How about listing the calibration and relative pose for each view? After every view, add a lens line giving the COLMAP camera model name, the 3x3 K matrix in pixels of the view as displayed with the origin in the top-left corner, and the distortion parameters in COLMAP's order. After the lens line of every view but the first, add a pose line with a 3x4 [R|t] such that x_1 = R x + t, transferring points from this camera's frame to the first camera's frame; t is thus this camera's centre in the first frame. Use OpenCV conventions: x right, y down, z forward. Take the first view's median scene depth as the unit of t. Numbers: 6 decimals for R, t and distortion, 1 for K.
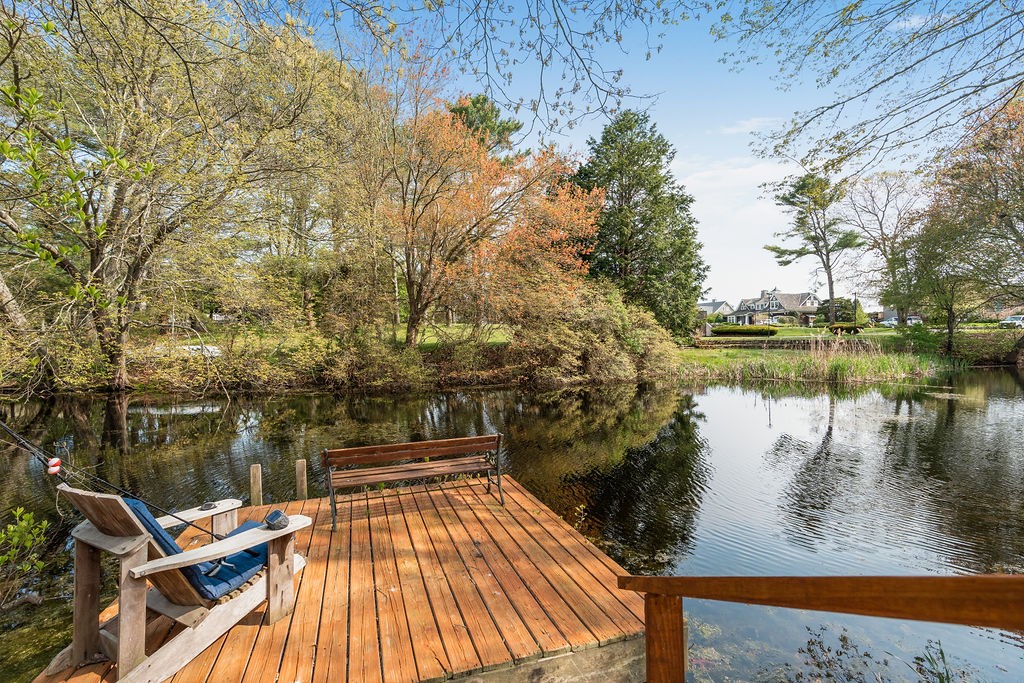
lens RADIAL K [[467.4, 0, 512.0], [0, 467.4, 341.5], [0, 0, 1]] dist [0.000227, 0.000008]
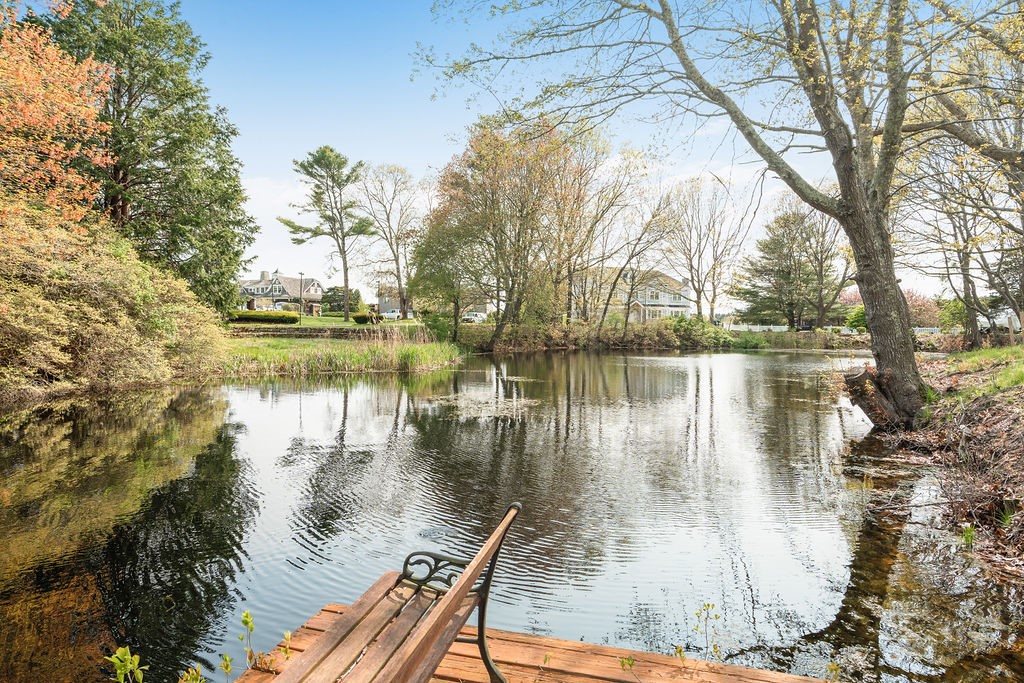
lens RADIAL K [[559.6, 0, 512.0], [0, 559.6, 341.5], [0, 0, 1]] dist [-0.003309, -0.001047]
pose [[0.568673, -0.000508, 0.822563, -0.056158], [-0.009973, 0.999922, 0.007512, 0.008516], [-0.822503, -0.012475, 0.568624, 0.095321]]
